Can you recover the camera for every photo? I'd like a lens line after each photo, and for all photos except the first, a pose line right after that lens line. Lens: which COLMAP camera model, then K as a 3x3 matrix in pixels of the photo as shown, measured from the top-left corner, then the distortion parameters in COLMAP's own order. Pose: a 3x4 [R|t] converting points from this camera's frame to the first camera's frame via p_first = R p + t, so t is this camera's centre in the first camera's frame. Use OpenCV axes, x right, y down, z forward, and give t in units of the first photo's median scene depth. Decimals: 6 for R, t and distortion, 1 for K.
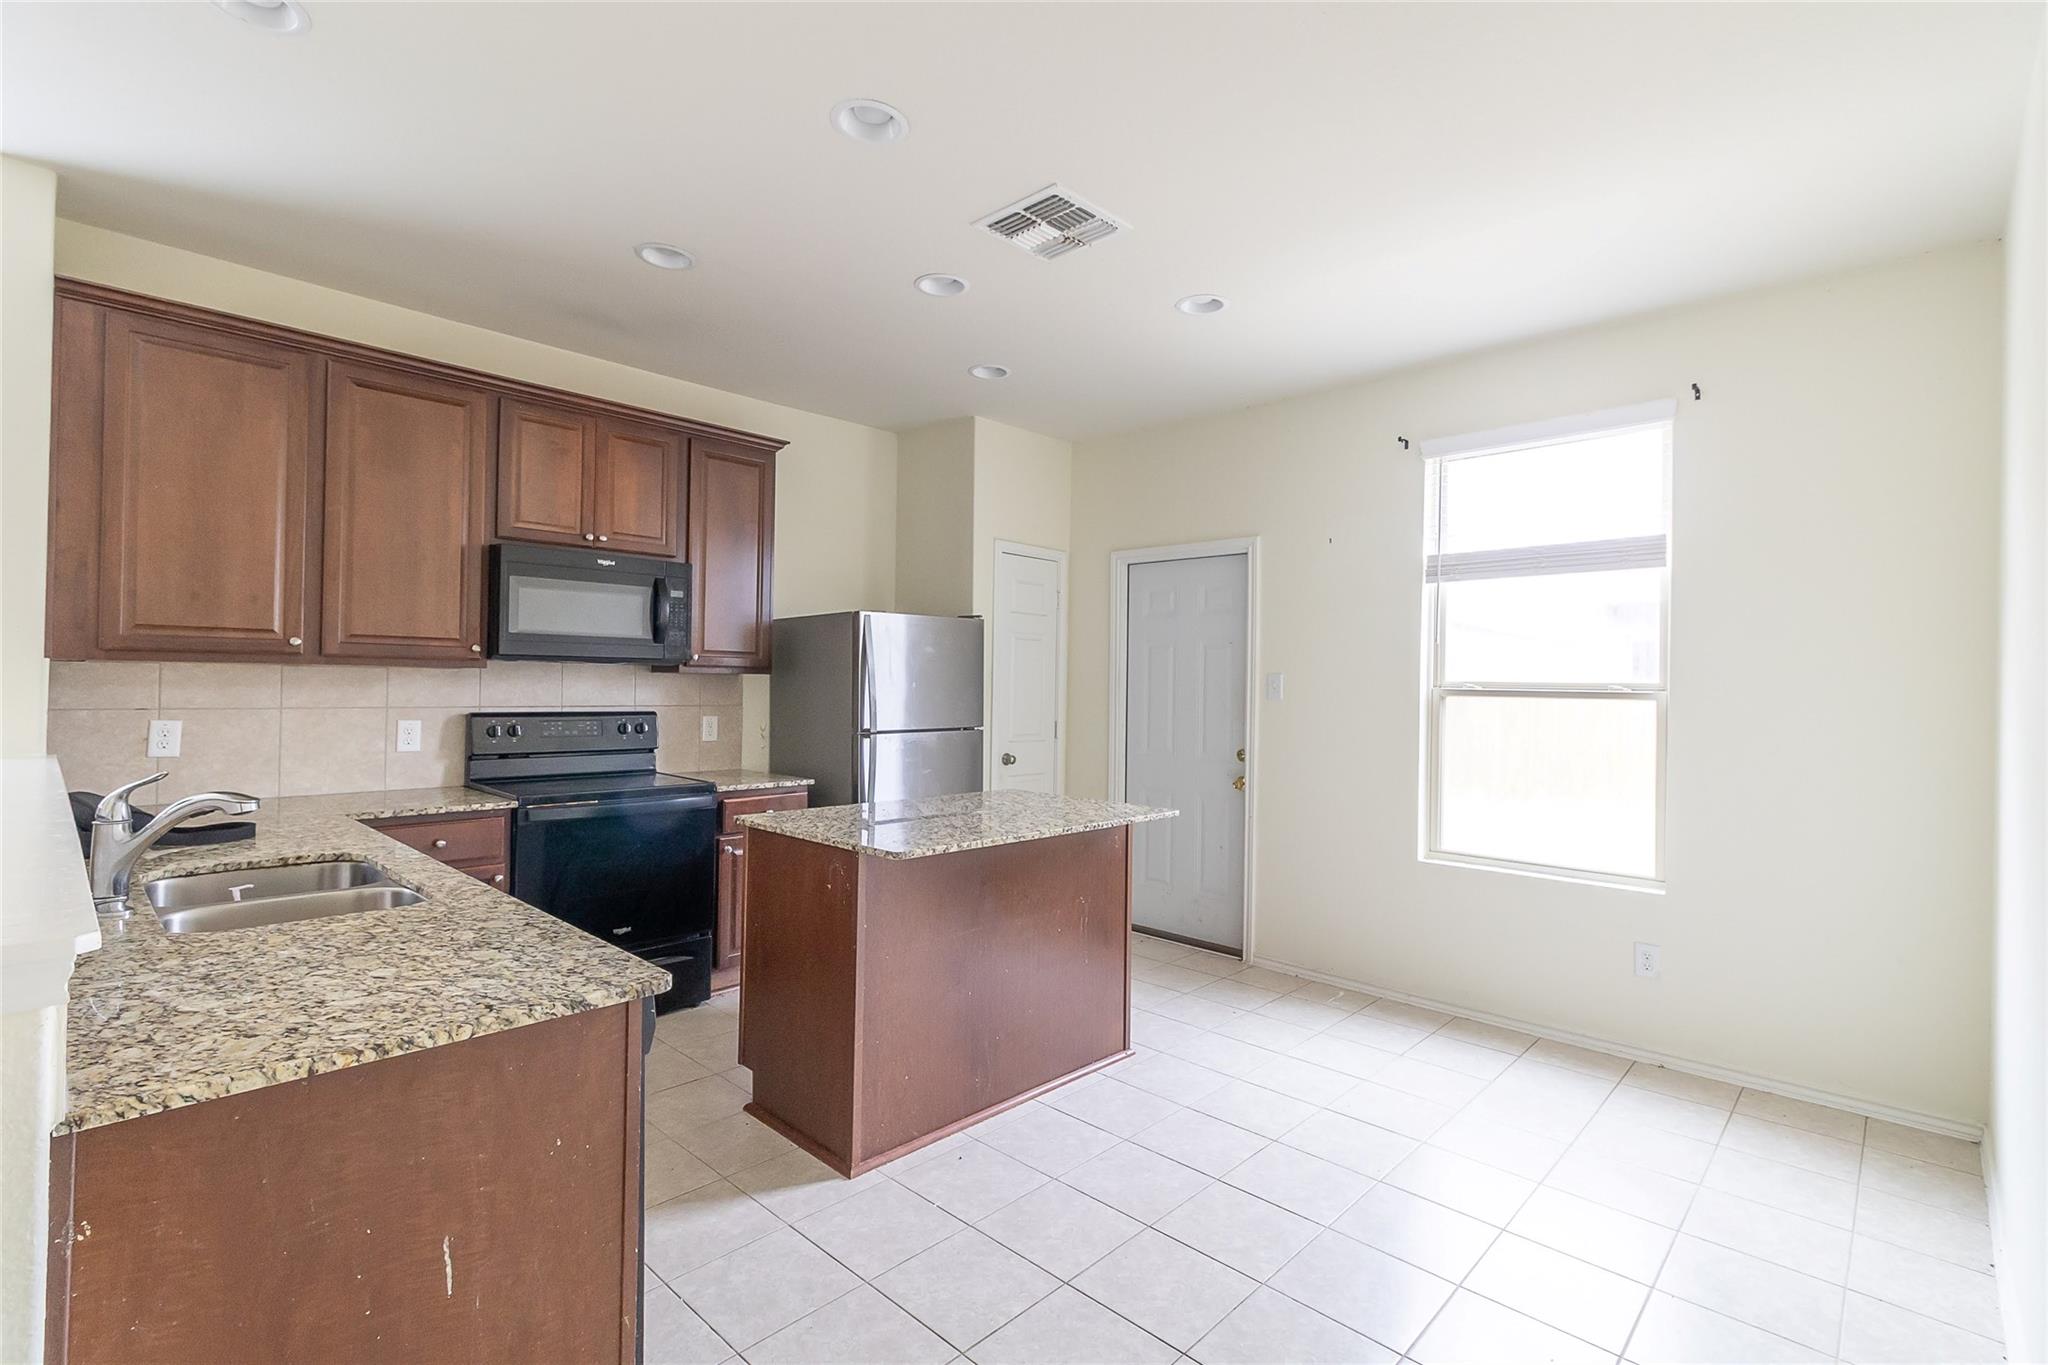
lens RADIAL K [[943.6, 0, 1015.7], [0, 943.6, 670.2], [0, 0, 1]] dist [0.007286, 0.000613]
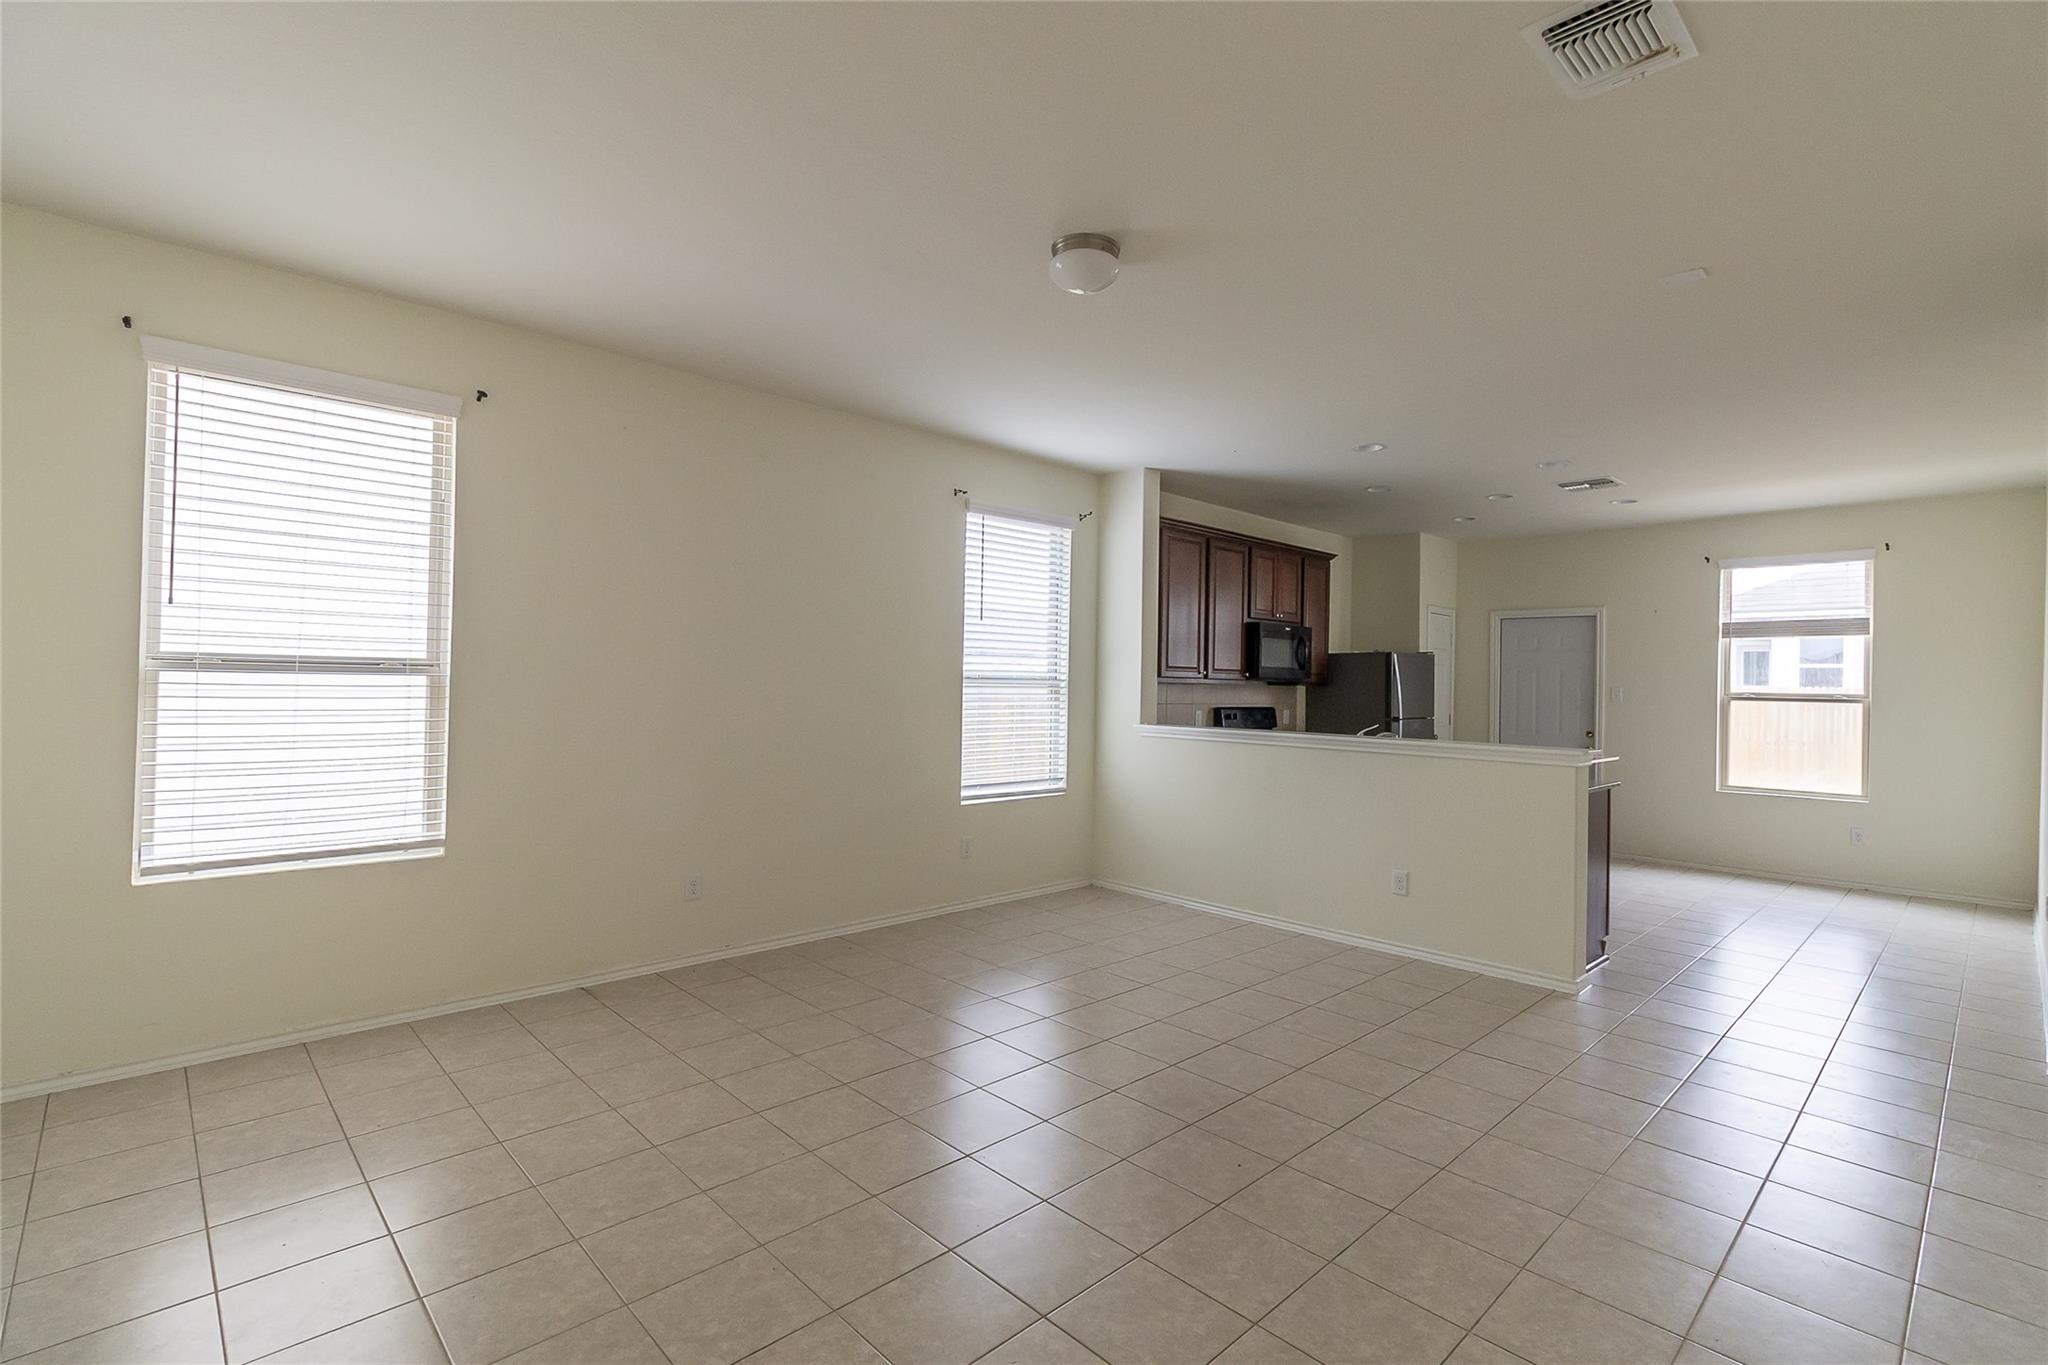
lens RADIAL K [[943.6, 0, 1014.2], [0, 943.6, 678.6], [0, 0, 1]] dist [0.007286, 0.000613]
pose [[0.999190, 0.003229, -0.040119, -0.935331], [-0.002844, 0.999949, 0.009649, -0.031214], [0.040148, -0.009527, 0.999148, -0.962775]]
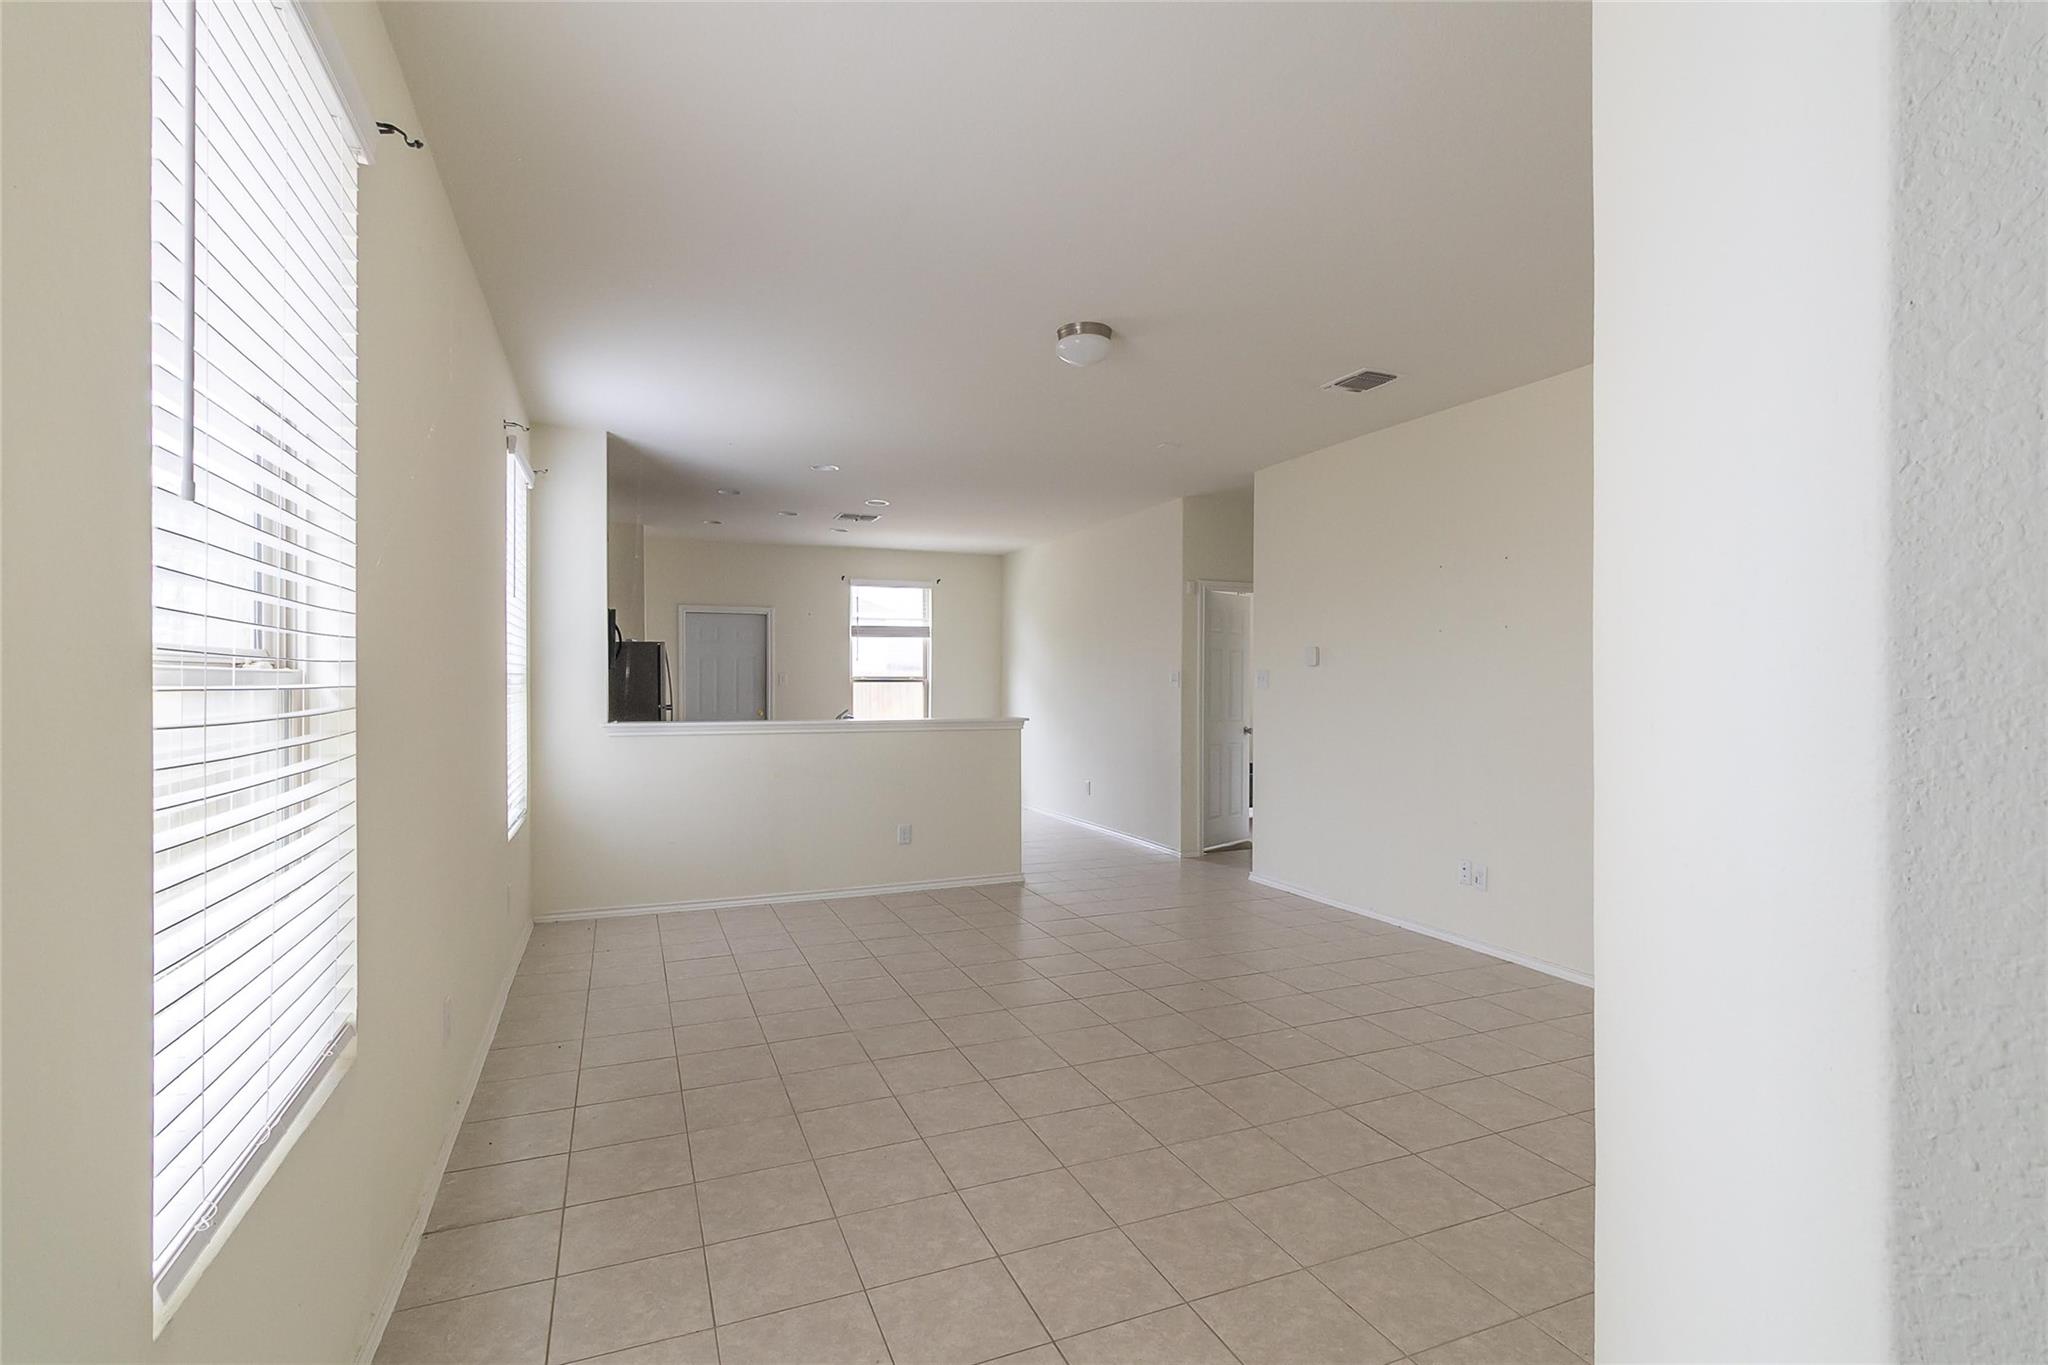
lens RADIAL K [[943.6, 0, 1025.9], [0, 943.6, 678.5], [0, 0, 1]] dist [0.007286, 0.000613]
pose [[0.392021, -0.012025, 0.919878, -1.856761], [-0.009377, 0.999810, 0.017066, -0.031586], [-0.919908, -0.015316, 0.391834, -0.451065]]
